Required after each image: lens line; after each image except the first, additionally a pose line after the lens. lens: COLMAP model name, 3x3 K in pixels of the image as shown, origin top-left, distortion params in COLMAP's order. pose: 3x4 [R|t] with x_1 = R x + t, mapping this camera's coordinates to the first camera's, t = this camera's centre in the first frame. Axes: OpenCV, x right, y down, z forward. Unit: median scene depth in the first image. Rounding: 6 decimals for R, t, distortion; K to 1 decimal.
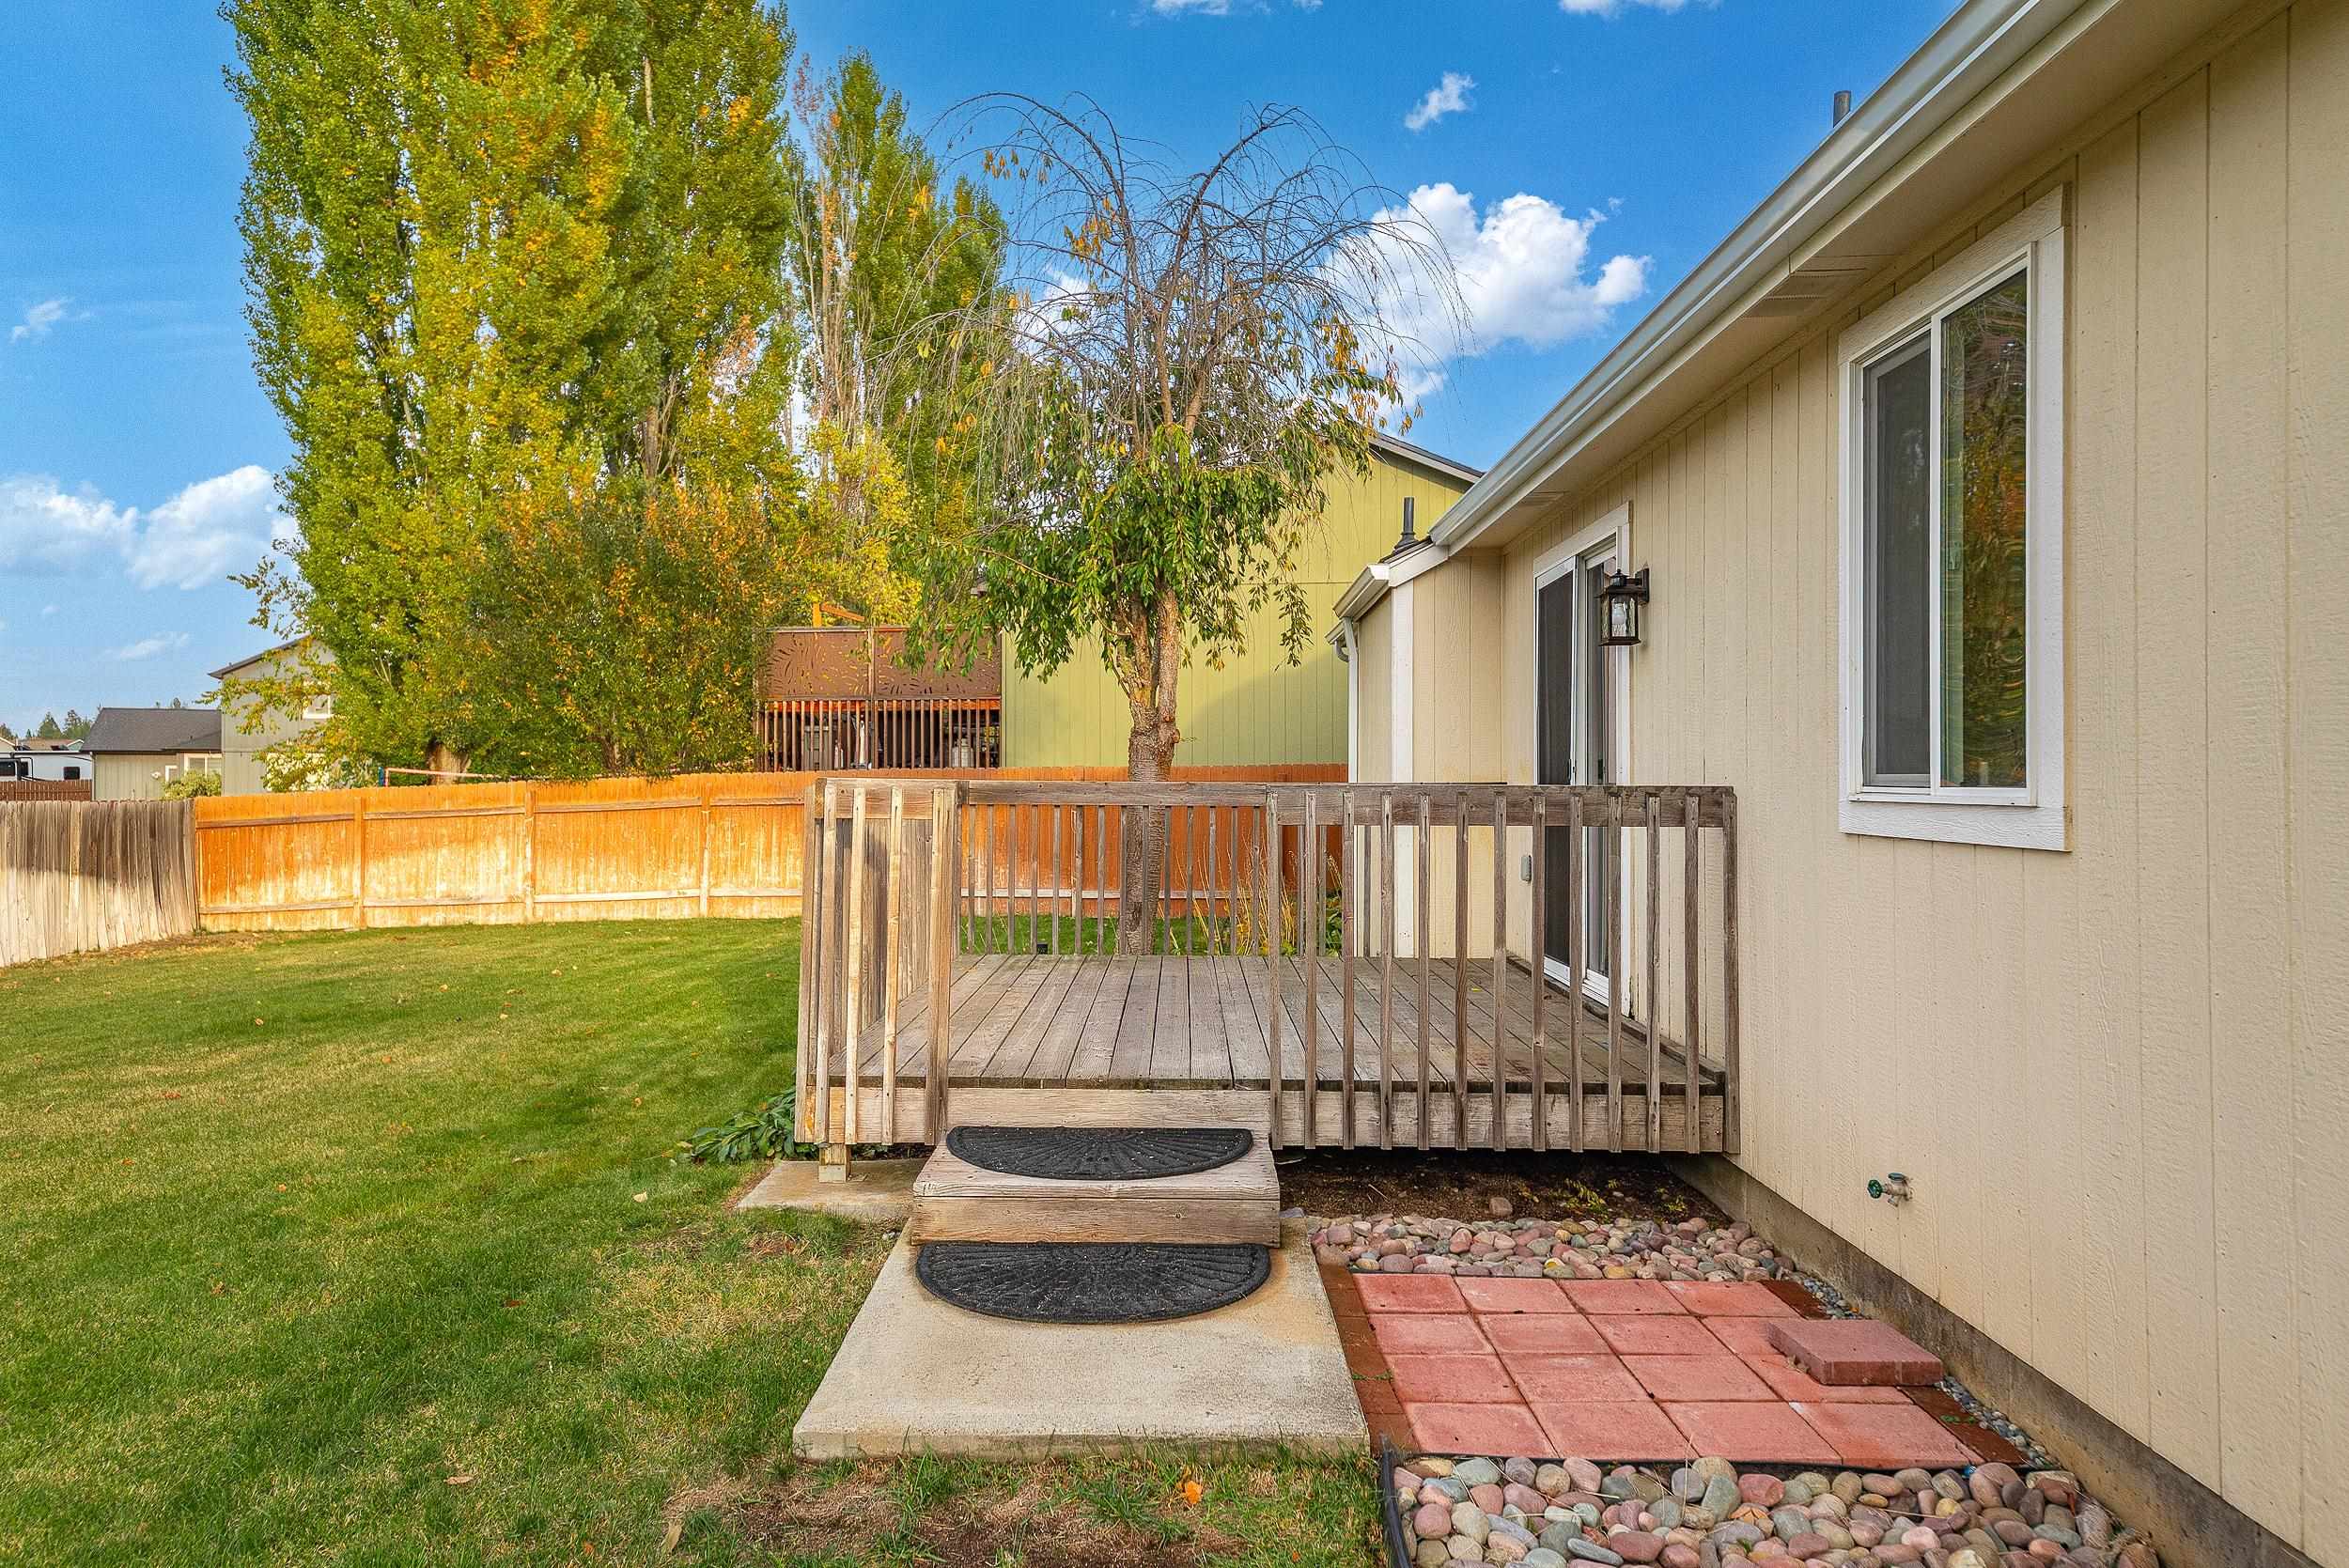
lens RADIAL K [[1568.0, 0, 1167.3], [0, 1568.0, 779.8], [0, 0, 1]] dist [0.041663, -0.000744]
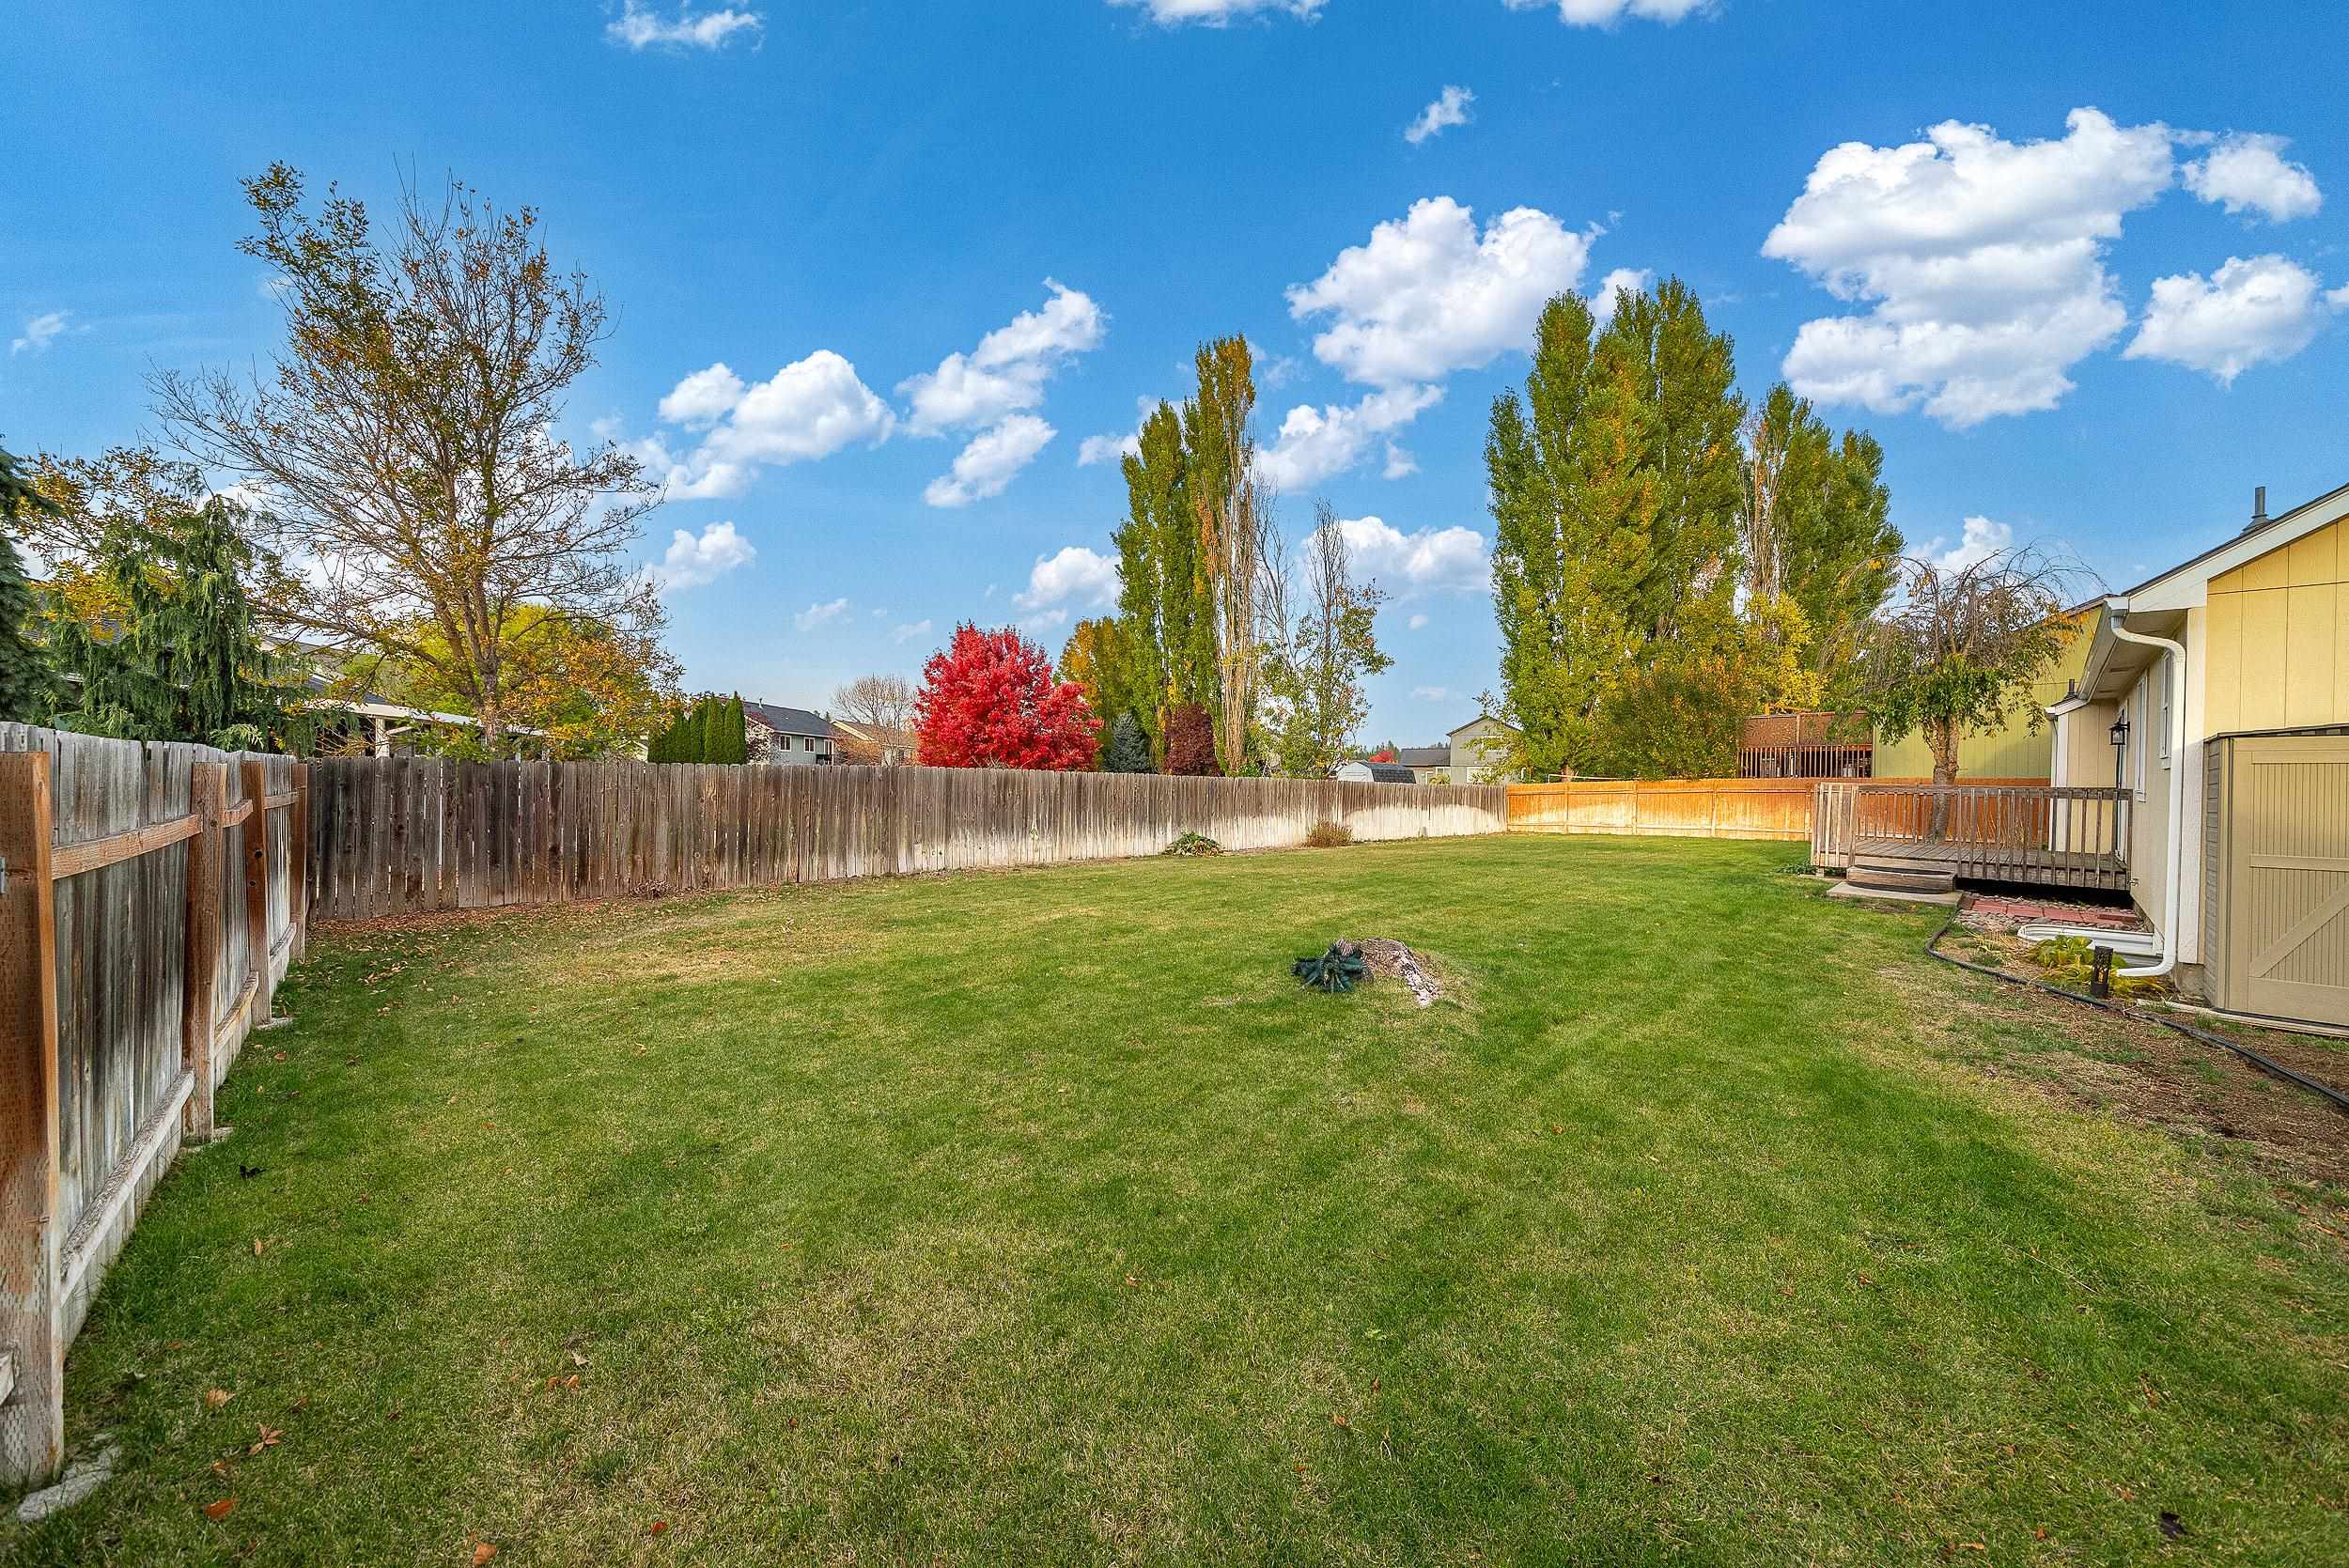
lens RADIAL K [[831.3, 0, 1156.5], [0, 831.3, 786.7], [0, 0, 1]] dist [0.010964, -0.015744]
pose [[0.685589, 0.020260, -0.727707, 0.033542], [-0.013206, 0.999794, 0.015393, 0.000027], [0.727869, -0.000944, 0.685716, -0.325152]]
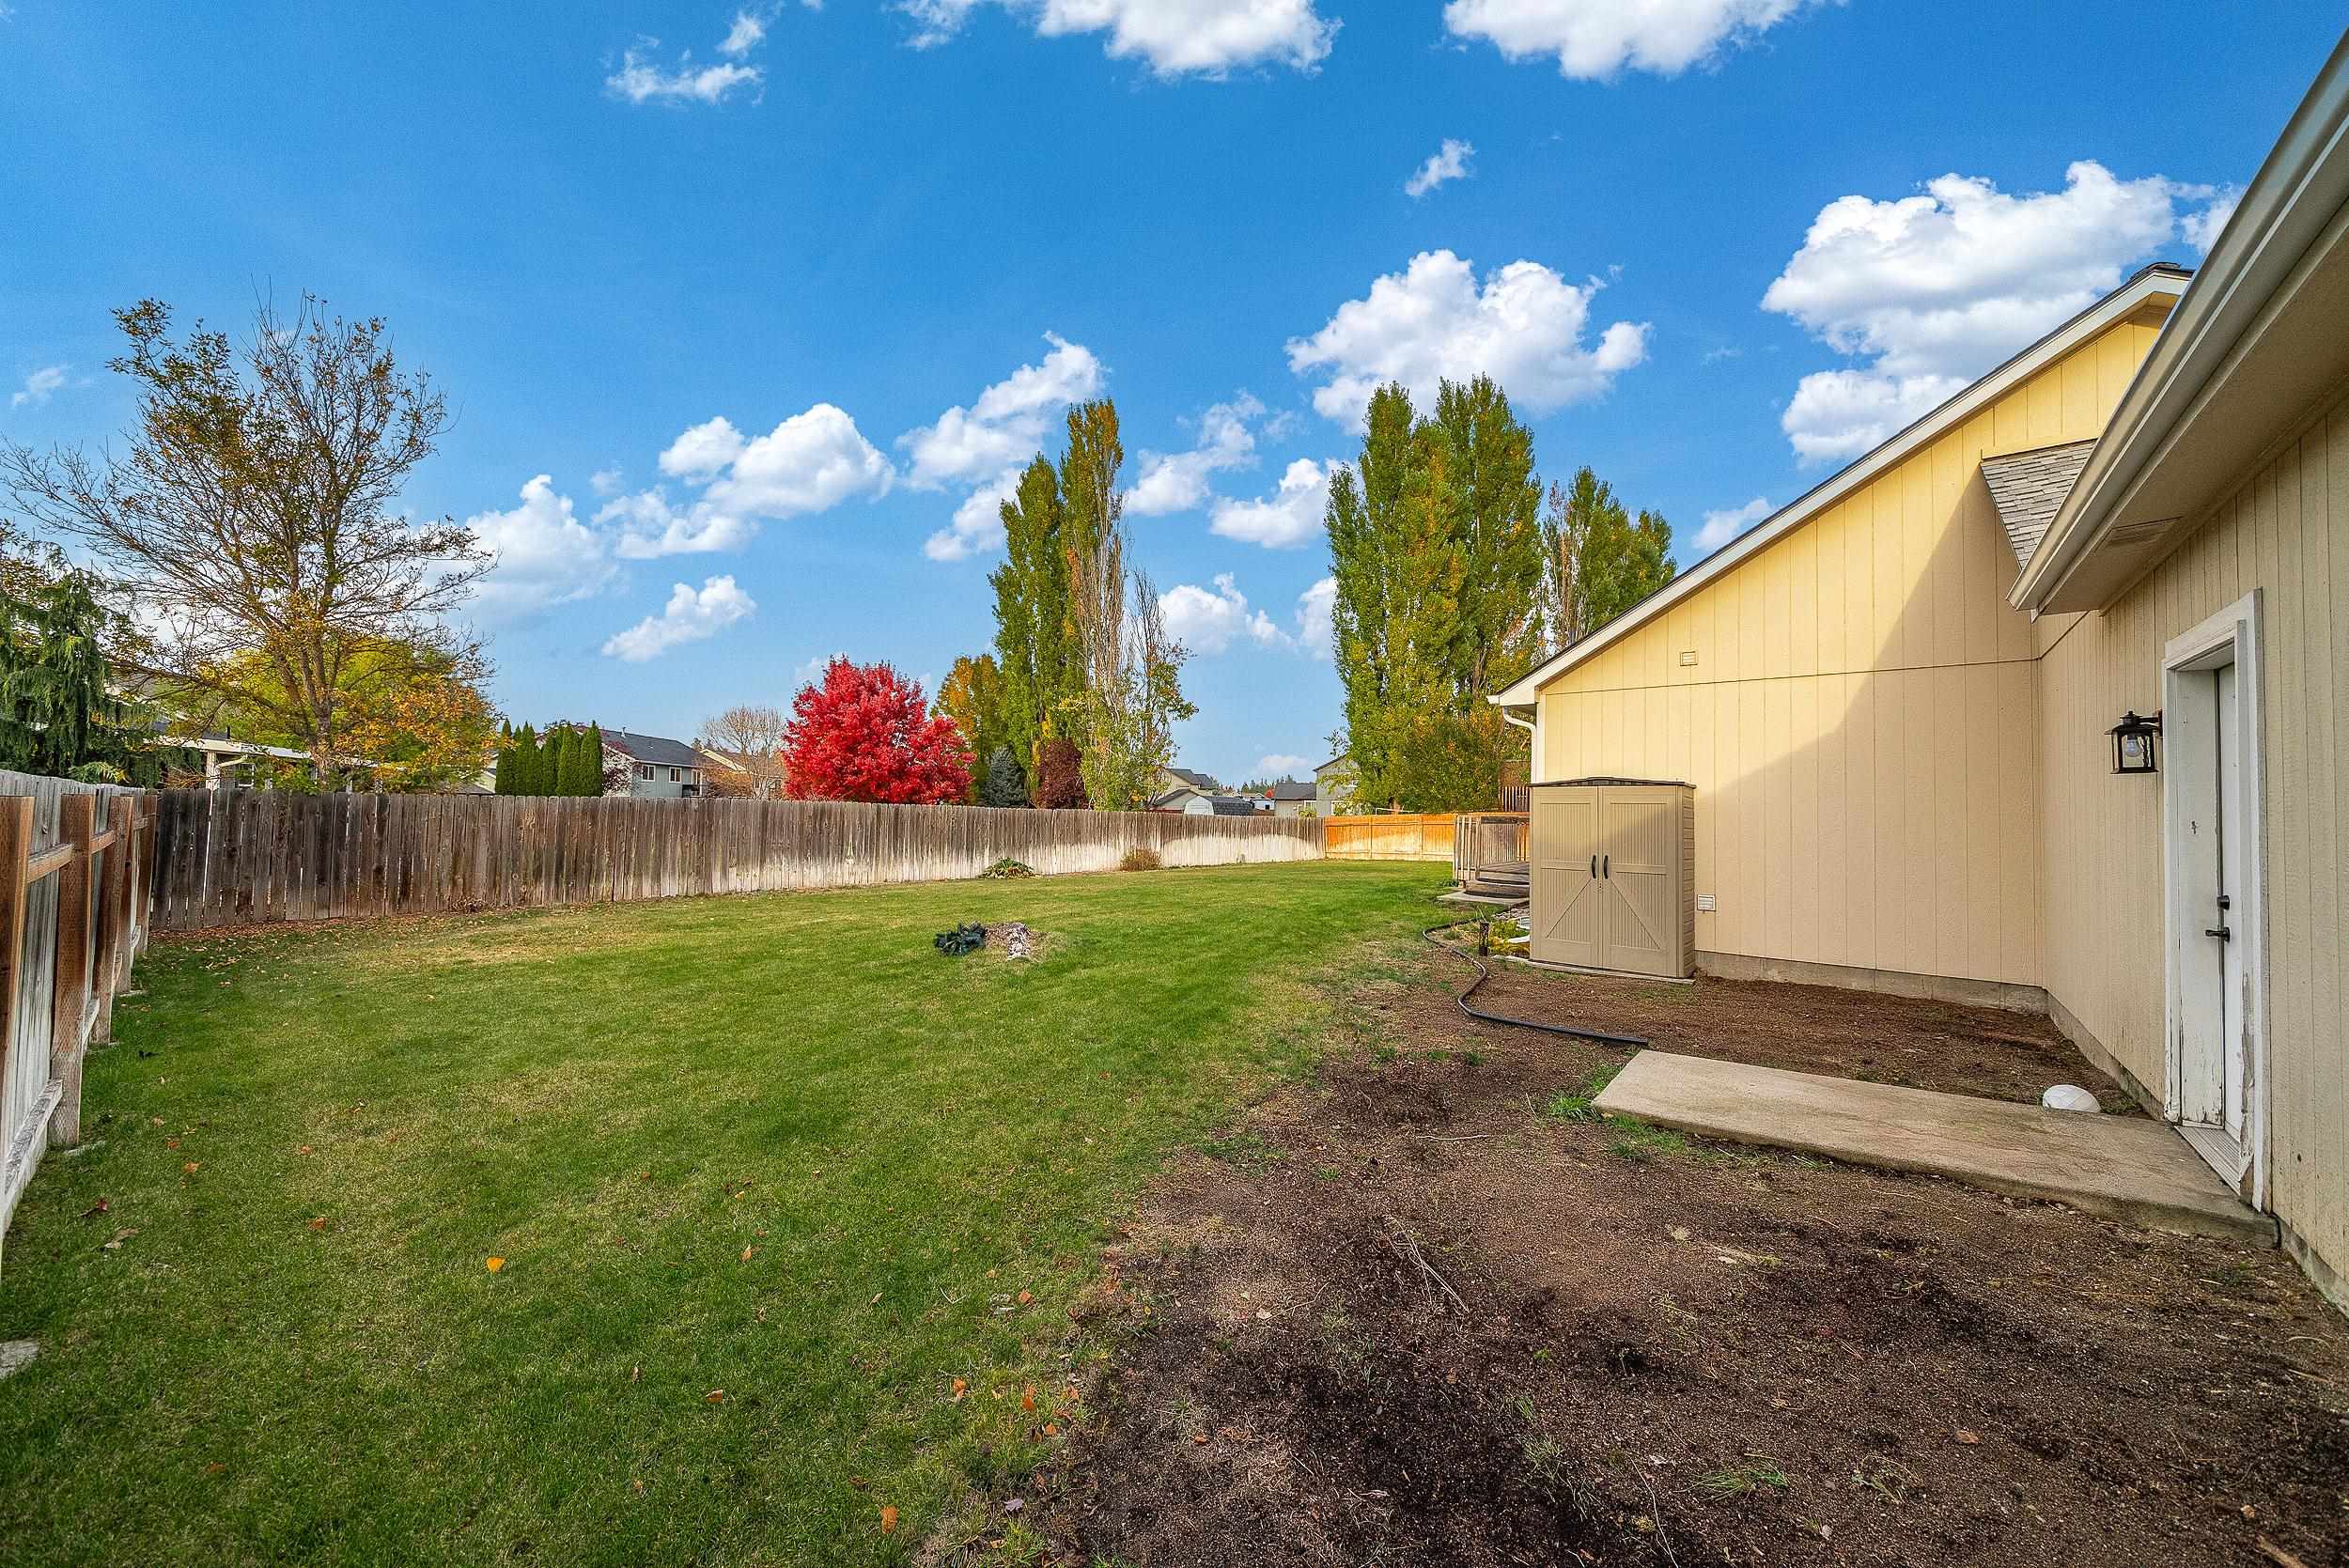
lens RADIAL K [[834.9, 0, 1174.5], [0, 834.9, 784.0], [0, 0, 1]] dist [0.001911, -0.008913]
pose [[0.772846, -0.004021, -0.634581, 0.154925], [-0.017638, 0.999458, -0.027814, -0.002093], [0.634349, 0.032688, 0.772356, -0.336249]]
